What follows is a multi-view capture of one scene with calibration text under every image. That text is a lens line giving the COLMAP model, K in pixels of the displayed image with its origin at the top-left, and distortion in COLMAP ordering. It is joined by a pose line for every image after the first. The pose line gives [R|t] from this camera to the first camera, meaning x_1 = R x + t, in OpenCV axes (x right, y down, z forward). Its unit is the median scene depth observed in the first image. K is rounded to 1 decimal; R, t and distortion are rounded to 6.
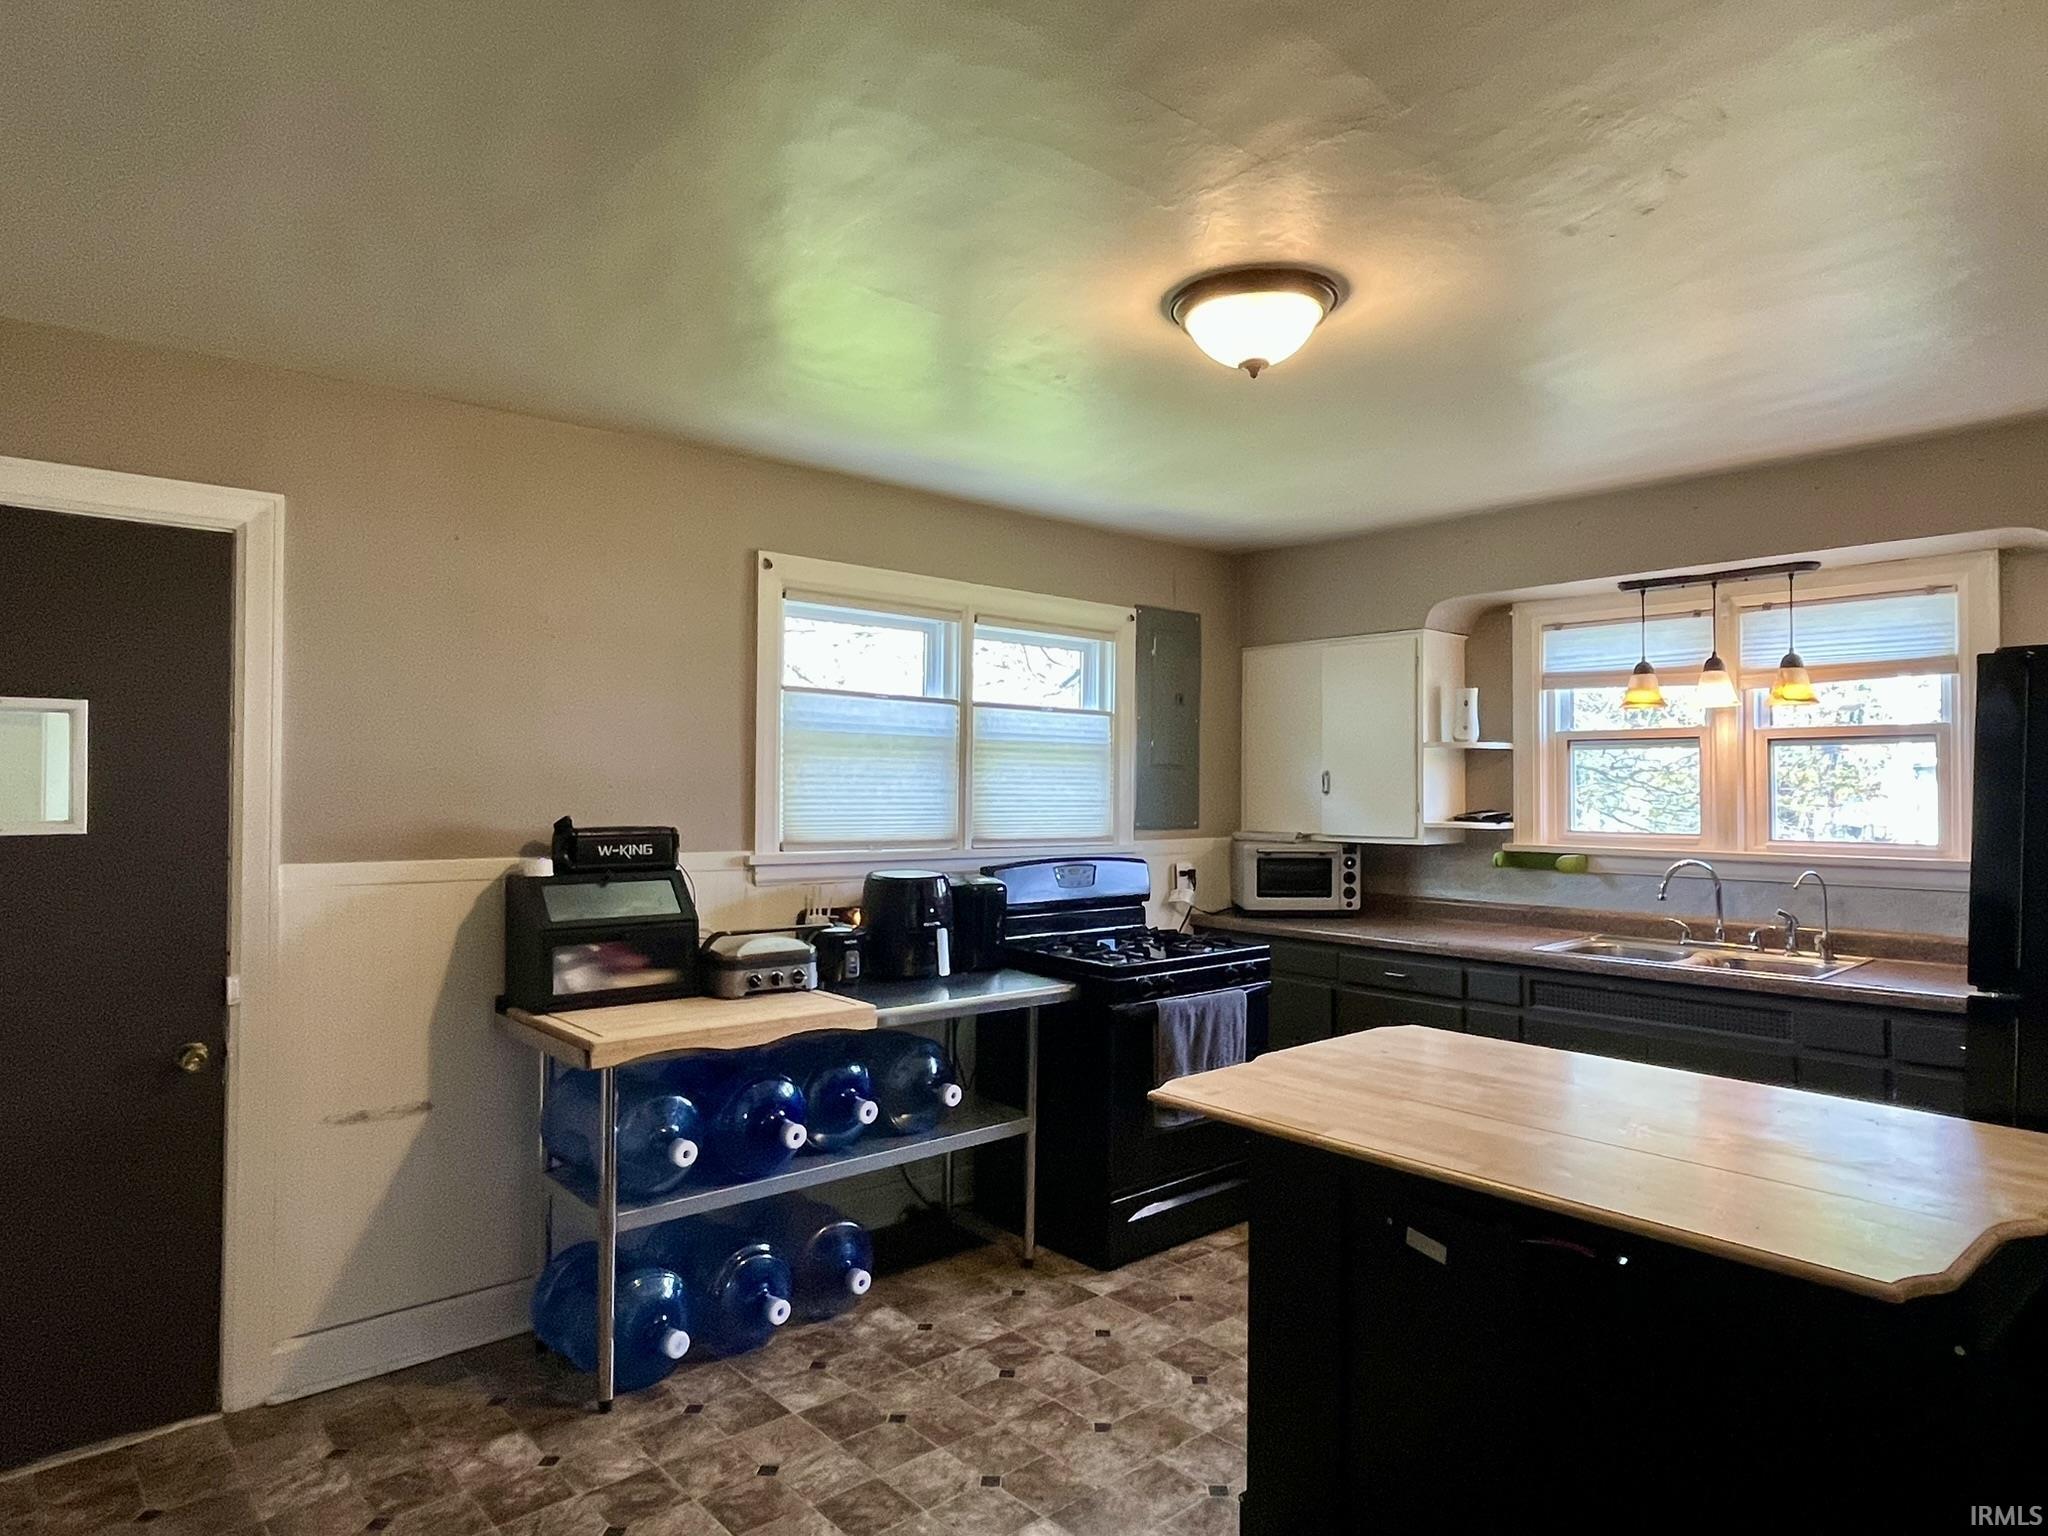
lens RADIAL K [[1206.4, 0, 1021.0], [0, 1206.4, 771.9], [0, 0, 1]] dist [0.003593, 0.001341]
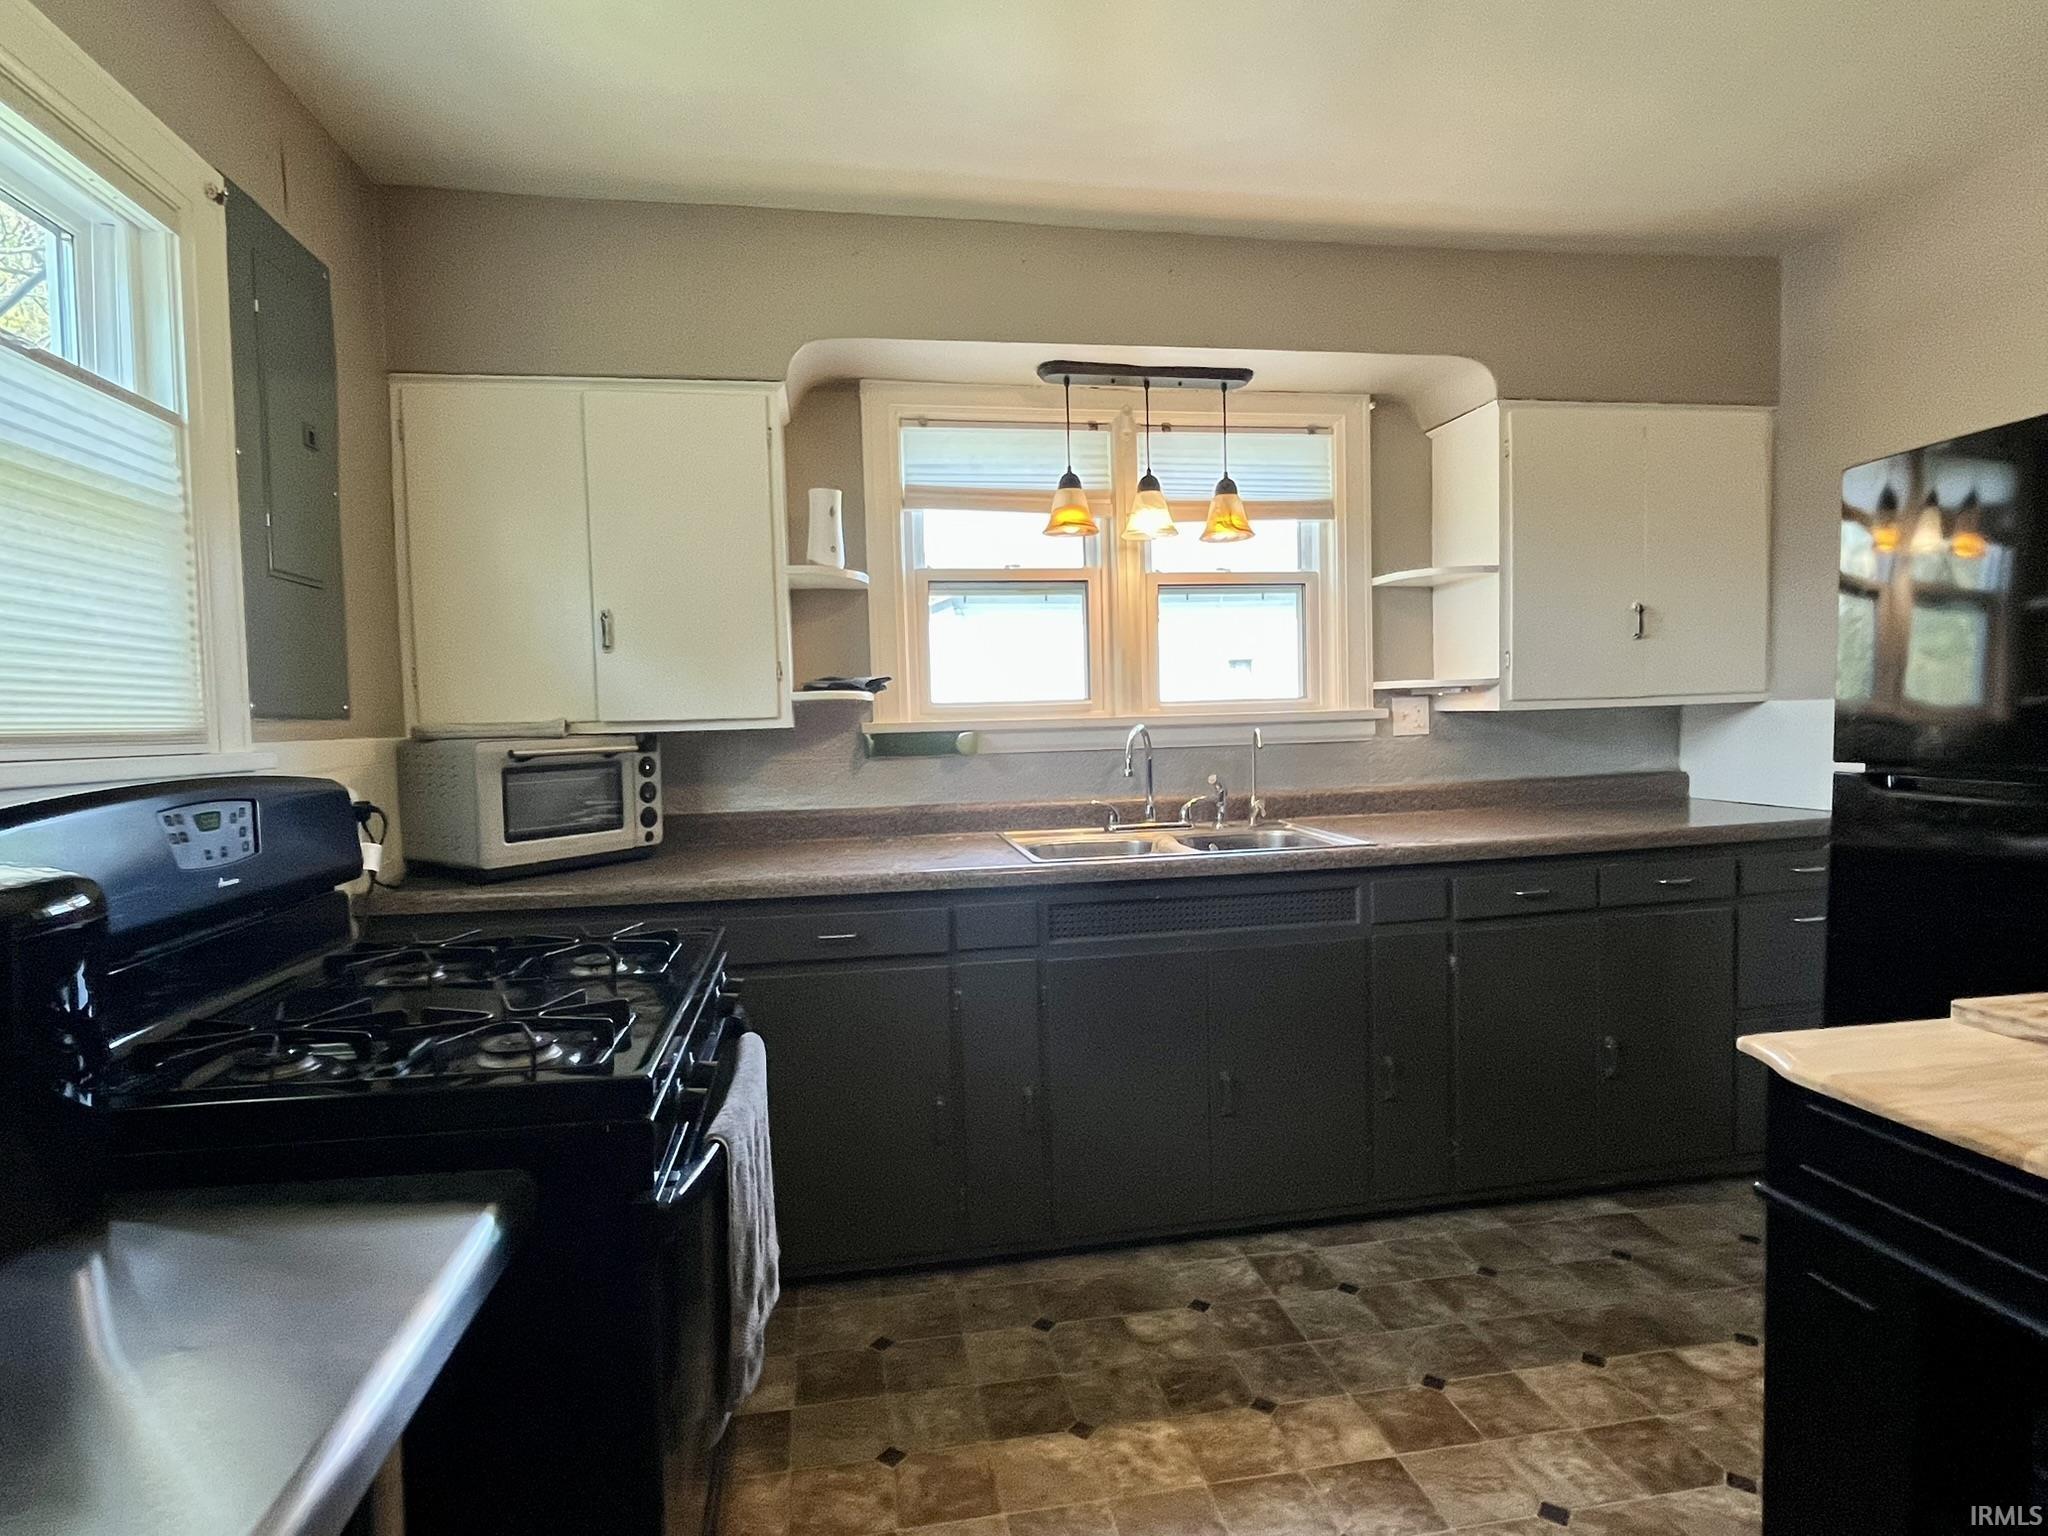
lens RADIAL K [[1074.9, 0, 1015.0], [0, 1074.9, 762.4], [0, 0, 1]] dist [0.001117, 0.000248]
pose [[0.533932, -0.052518, 0.843895, -0.083232], [0.017850, 0.998547, 0.050848, 0.052319], [-0.845339, -0.012086, 0.534094, 0.597539]]
